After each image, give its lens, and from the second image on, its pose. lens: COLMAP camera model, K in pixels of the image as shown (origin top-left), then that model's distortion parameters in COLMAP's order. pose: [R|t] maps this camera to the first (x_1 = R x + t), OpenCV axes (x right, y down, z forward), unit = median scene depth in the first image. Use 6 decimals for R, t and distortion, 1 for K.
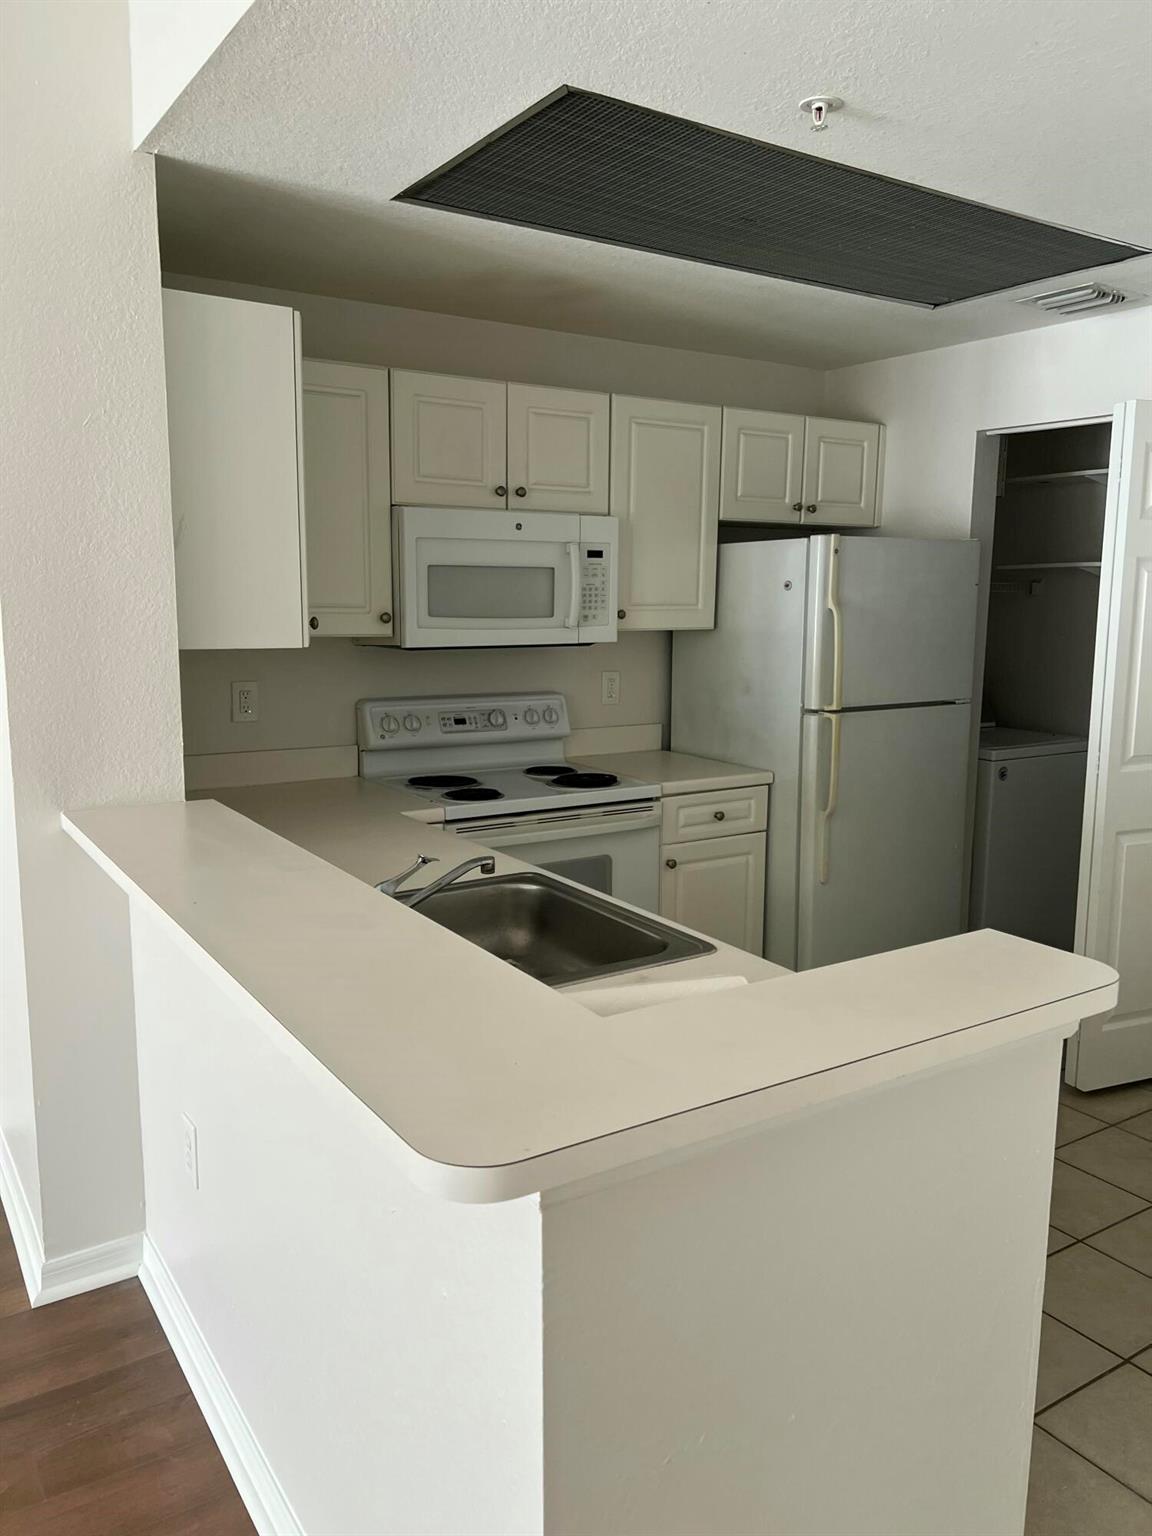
lens RADIAL K [[1154.1, 0, 573.9], [0, 1154.1, 810.2], [0, 0, 1]] dist [0.074249, -0.178007]
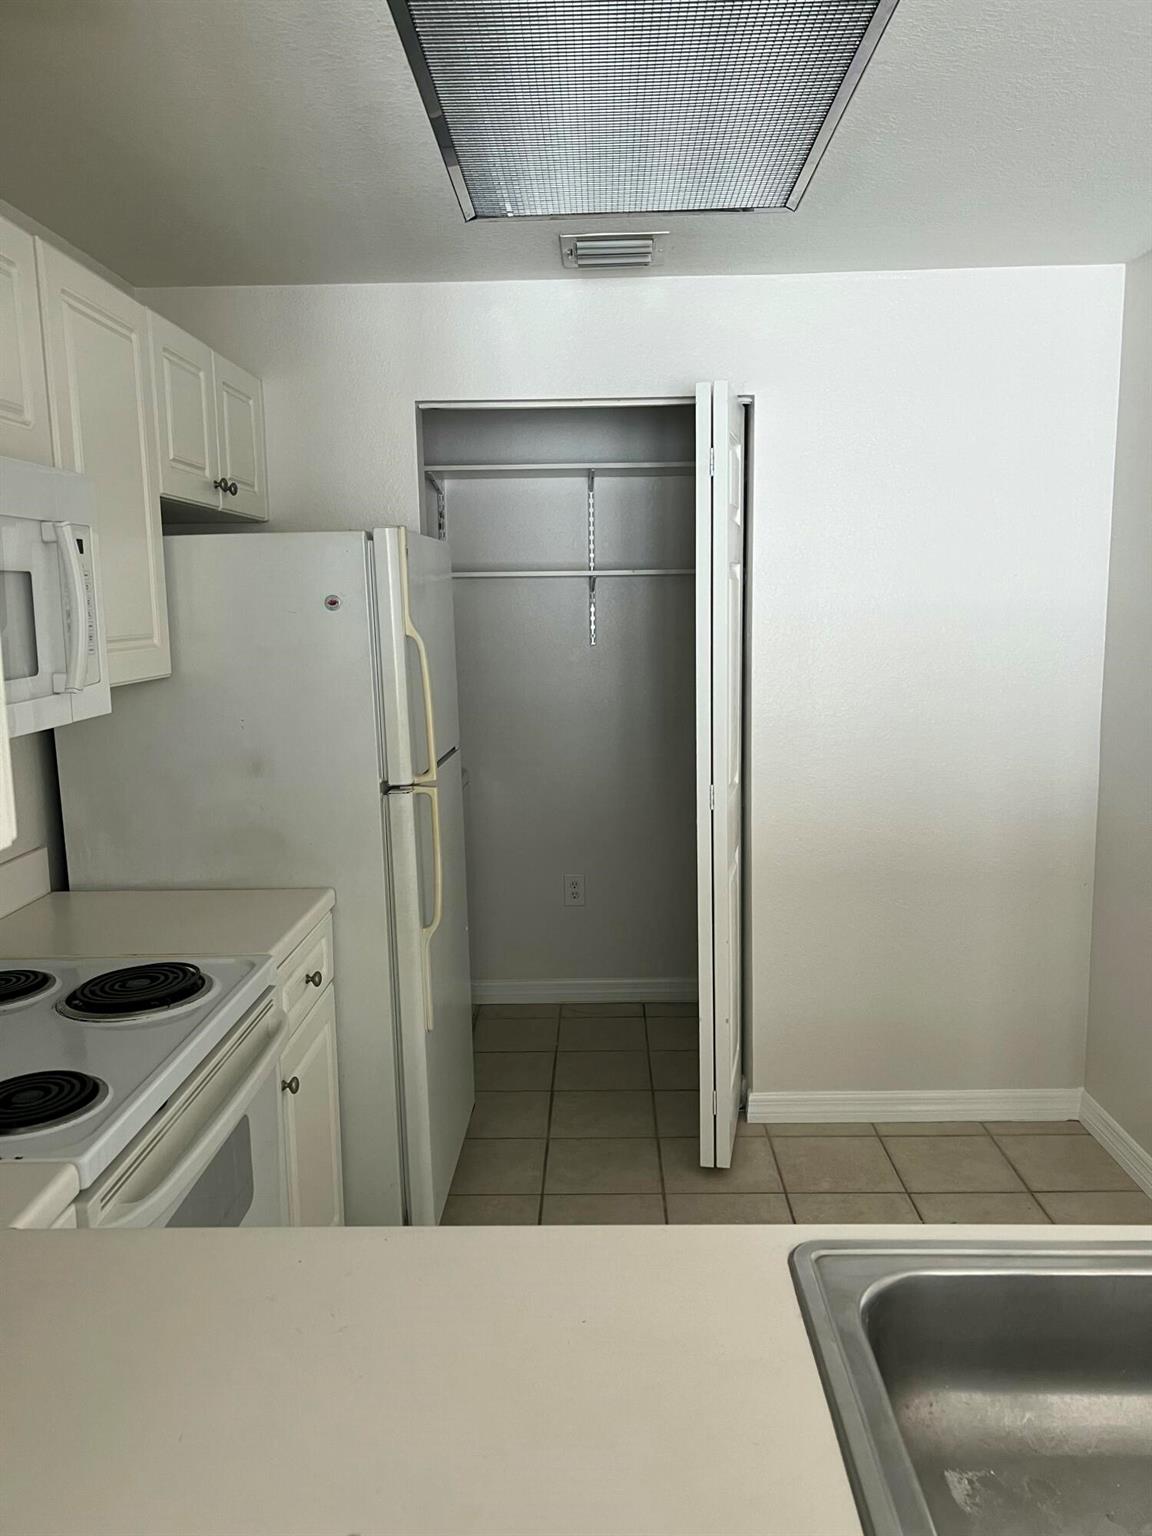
lens RADIAL K [[1141.2, 0, 576.0], [0, 1141.2, 768.0], [0, 0, 1]] dist [0.091354, -0.167088]
pose [[0.563642, -0.137030, 0.814574, -0.279001], [0.176532, 0.983343, 0.043270, -0.109059], [-0.806935, 0.119410, 0.578444, 0.542369]]
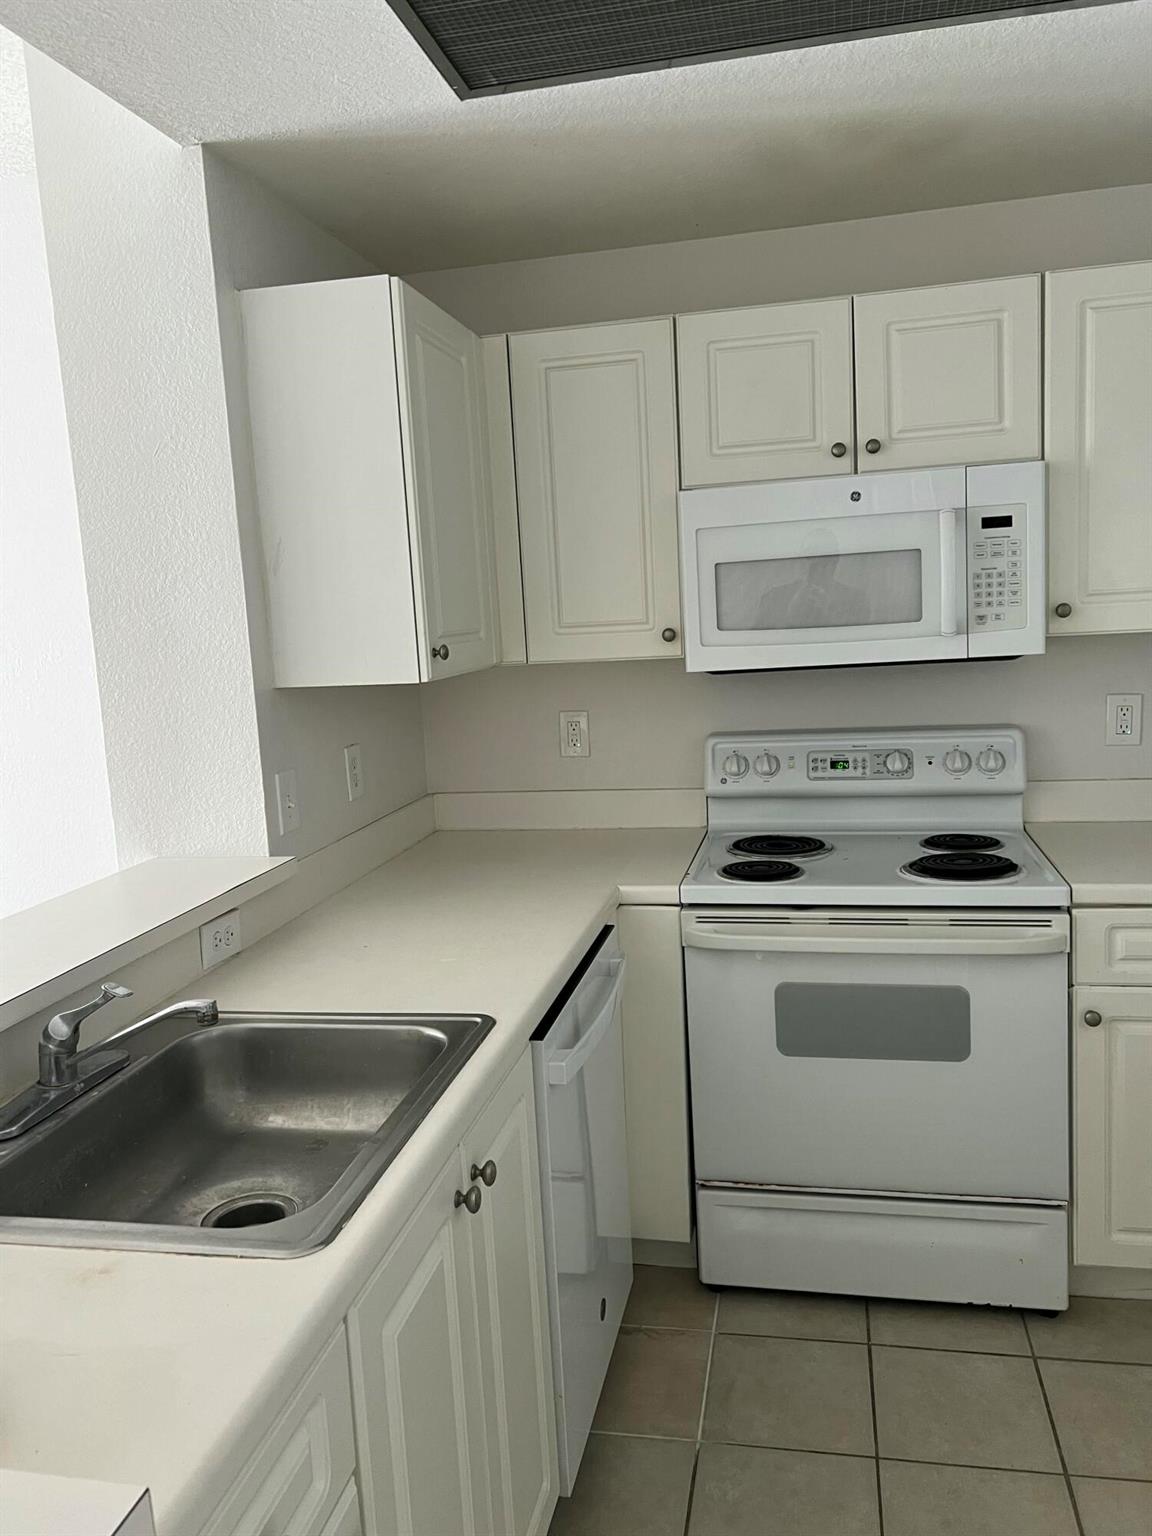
lens RADIAL K [[1141.2, 0, 576.0], [0, 1141.2, 768.0], [0, 0, 1]] dist [0.091354, -0.167088]
pose [[0.701109, 0.051175, -0.711215, 0.319123], [-0.072787, 0.997347, 0.000010, -0.064969], [0.709329, 0.051760, 0.702974, 0.378126]]
